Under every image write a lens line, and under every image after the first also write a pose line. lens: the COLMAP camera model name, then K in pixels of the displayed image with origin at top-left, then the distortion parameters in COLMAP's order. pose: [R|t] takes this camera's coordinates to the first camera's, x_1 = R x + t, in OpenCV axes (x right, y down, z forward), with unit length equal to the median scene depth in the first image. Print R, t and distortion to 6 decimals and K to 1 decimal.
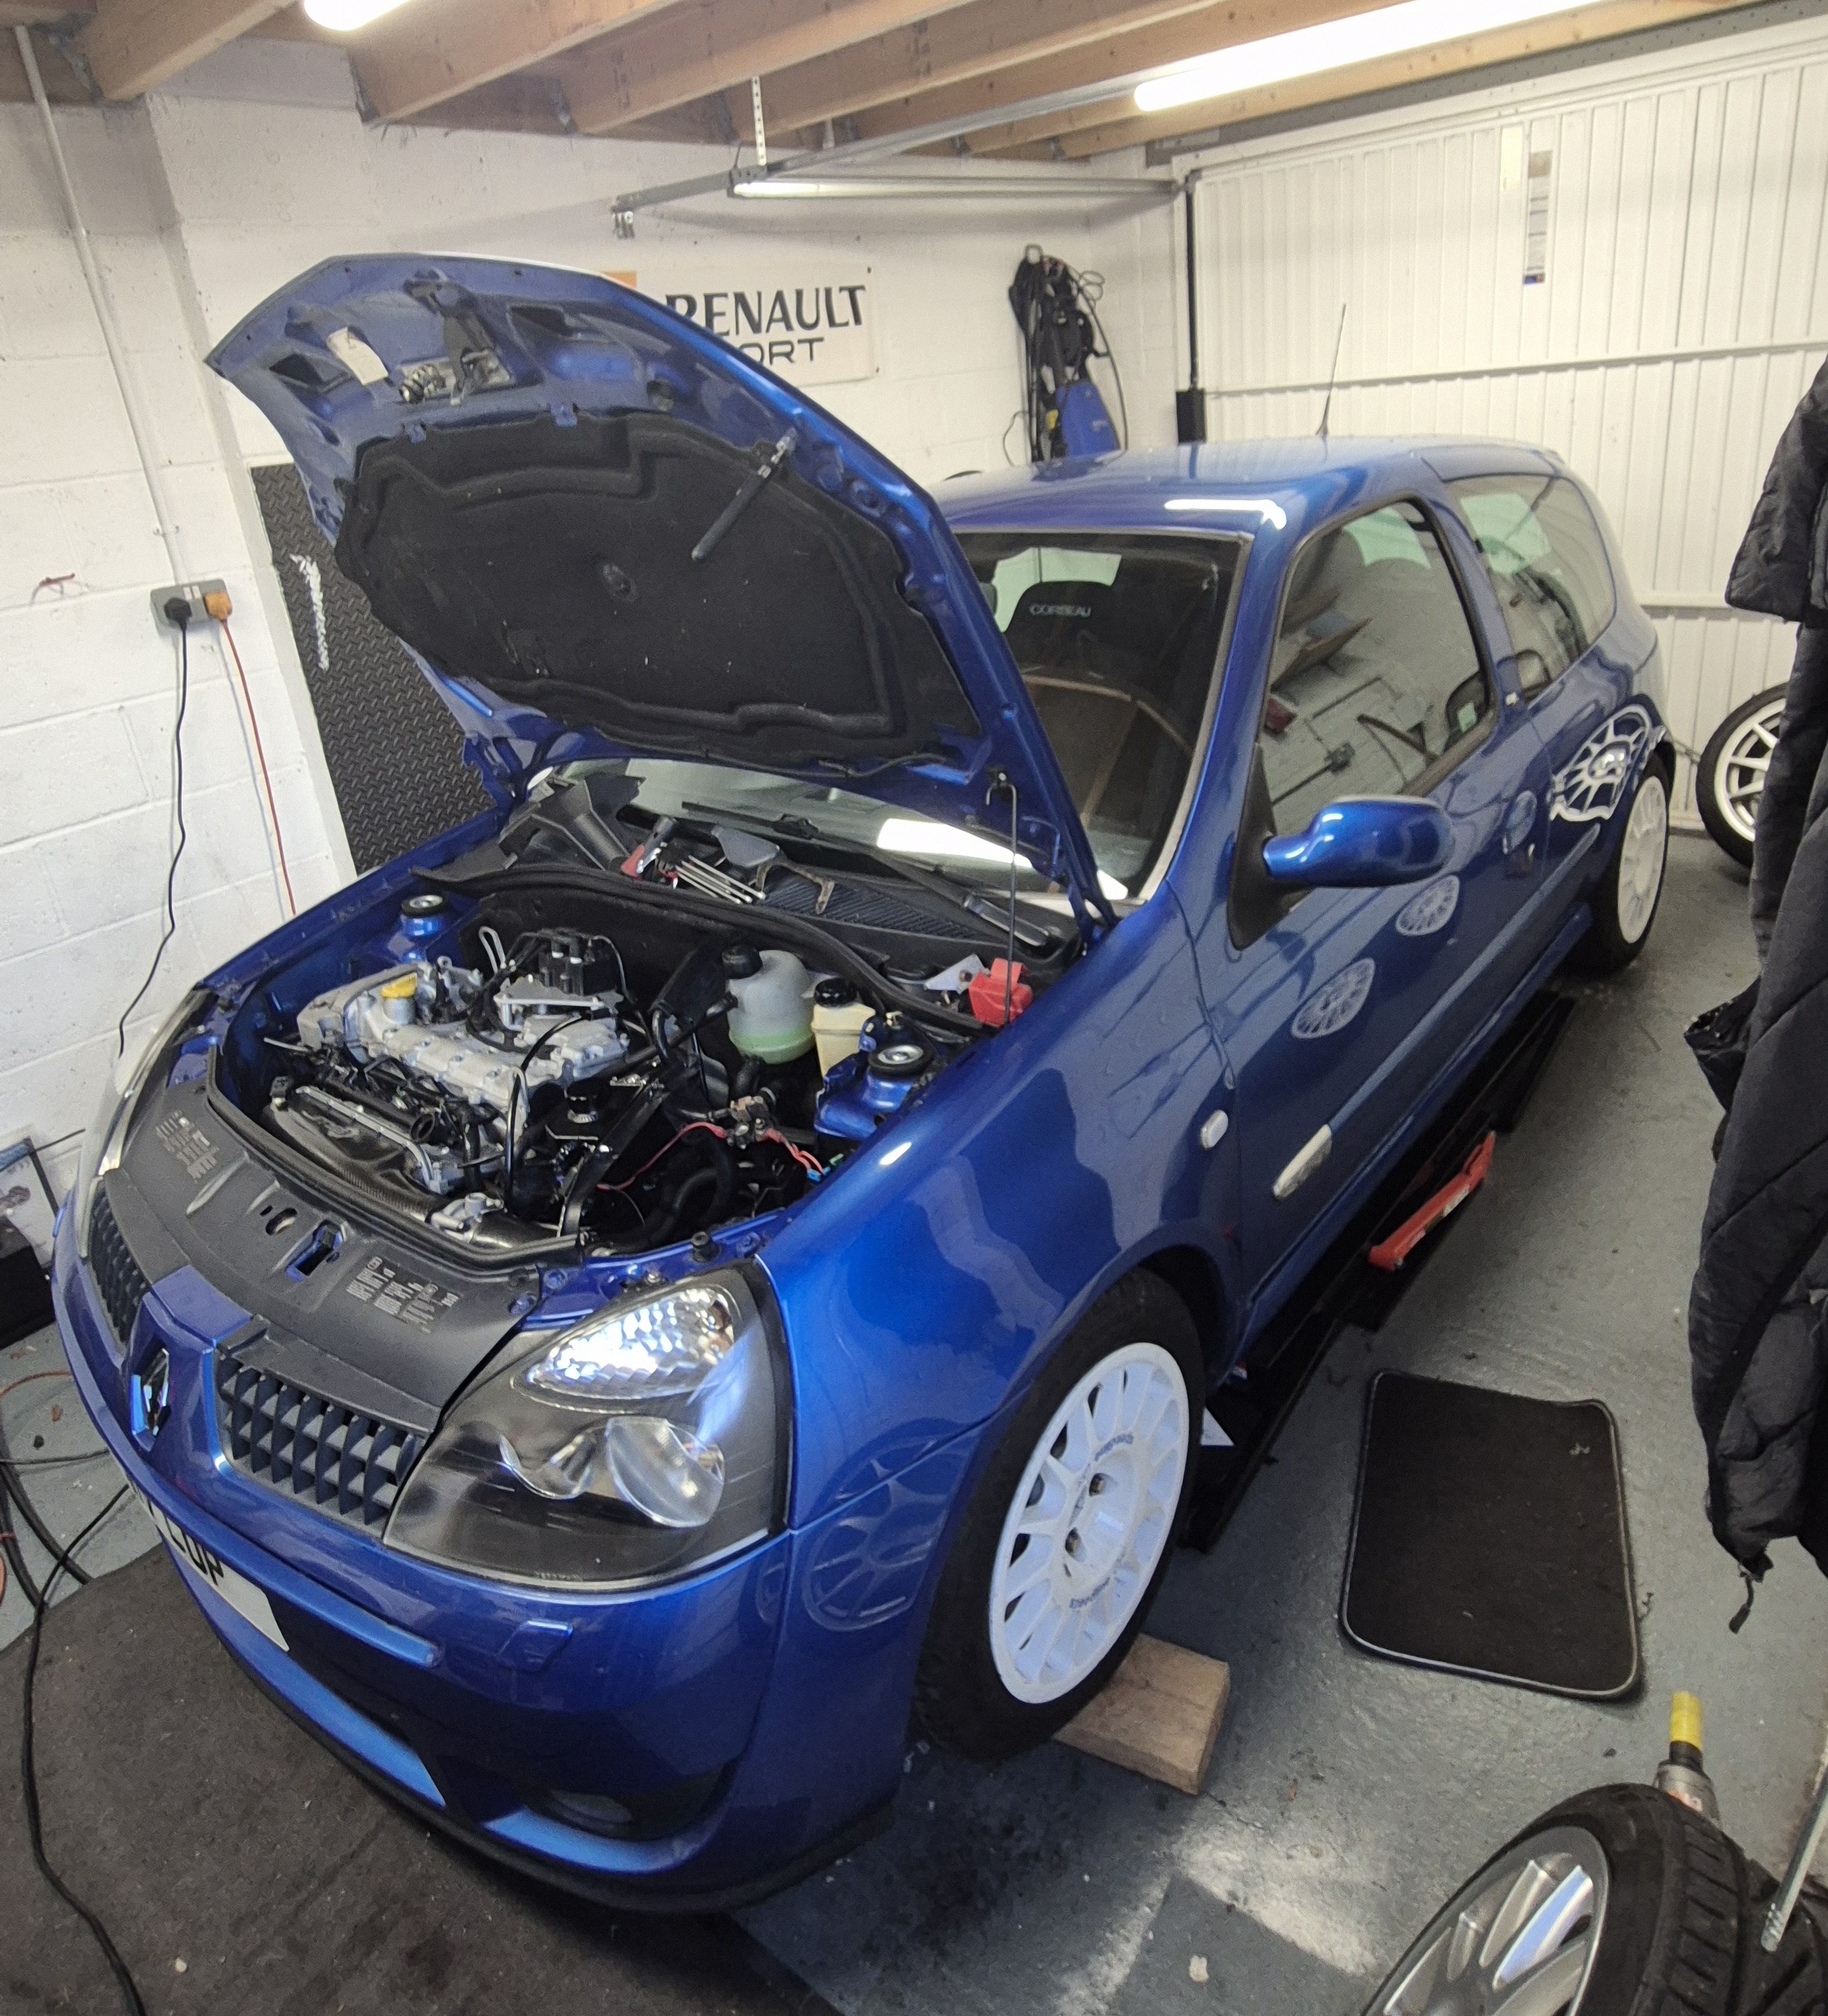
lens RADIAL K [[1261.6, 0, 914.0], [0, 1261.6, 1008.0], [0, 0, 1]] dist [-0.003424, 0.003933]
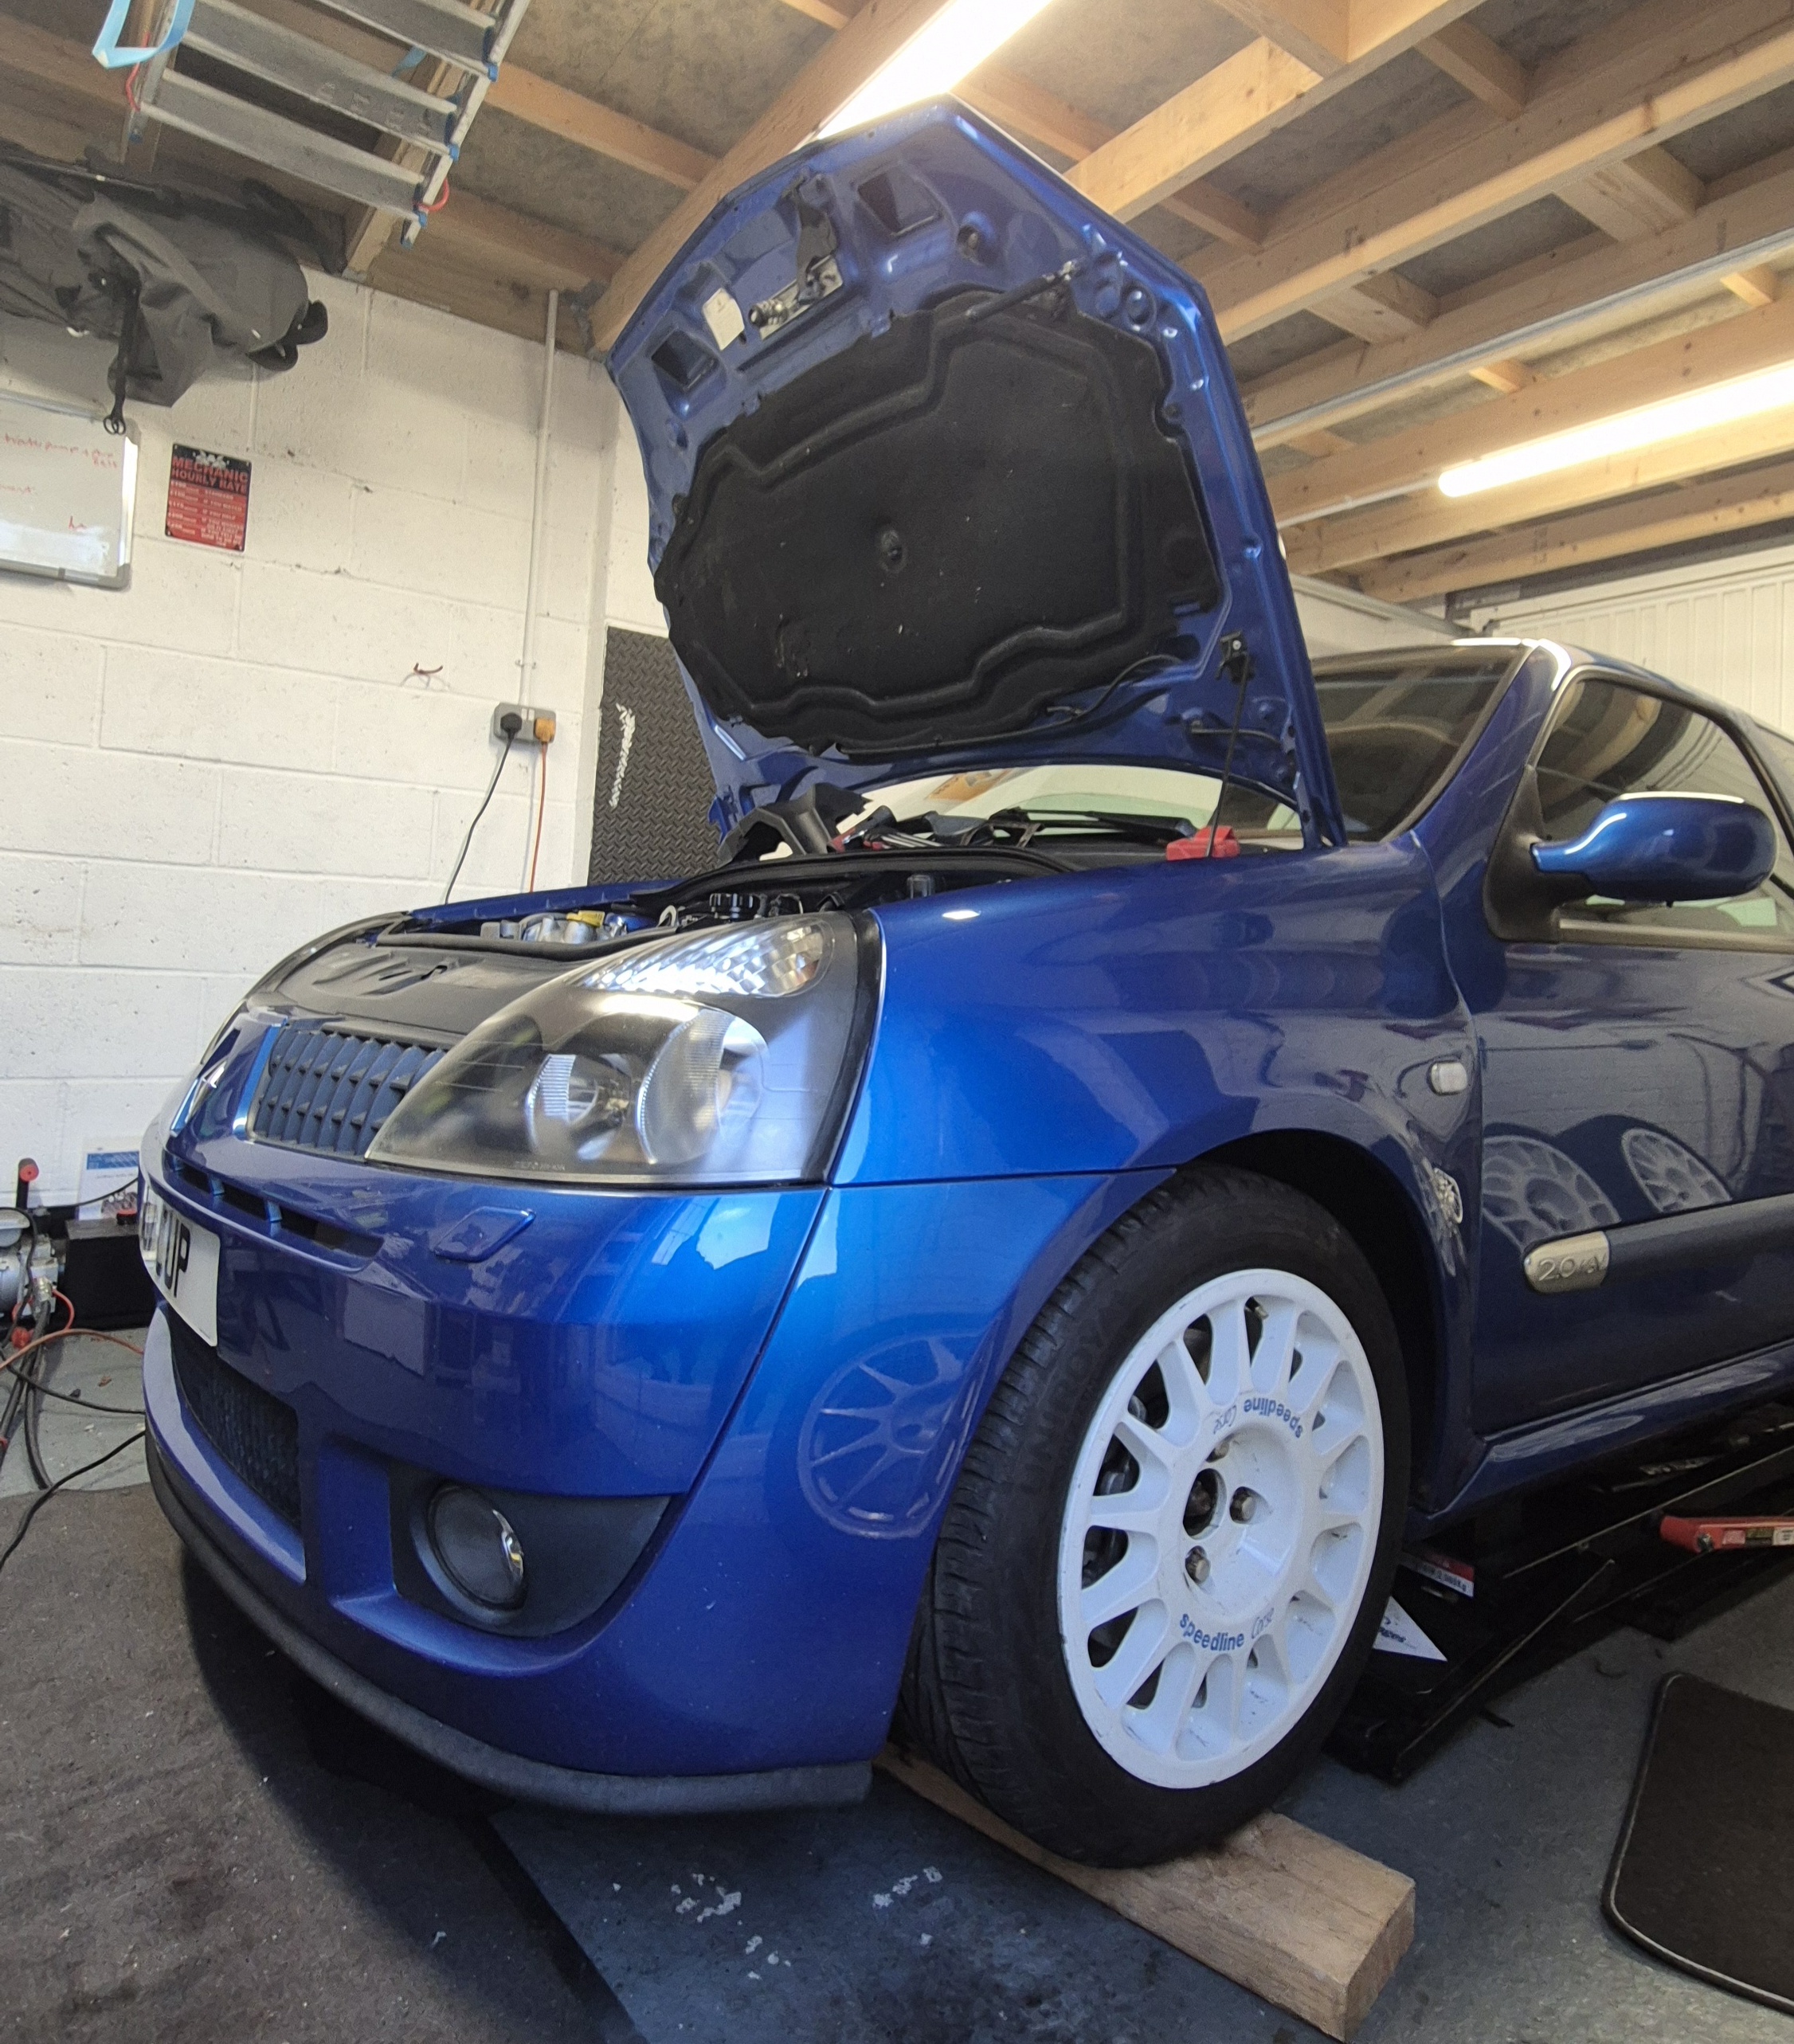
lens RADIAL K [[1286.5, 0, 876.0], [0, 1286.5, 1026.7], [0, 0, 1]] dist [0.001437, 0.004109]
pose [[0.960195, 0.153598, -0.233310, 0.064602], [-0.232855, 0.901484, -0.364836, 0.397384], [0.154287, 0.404641, 0.901366, 0.163947]]
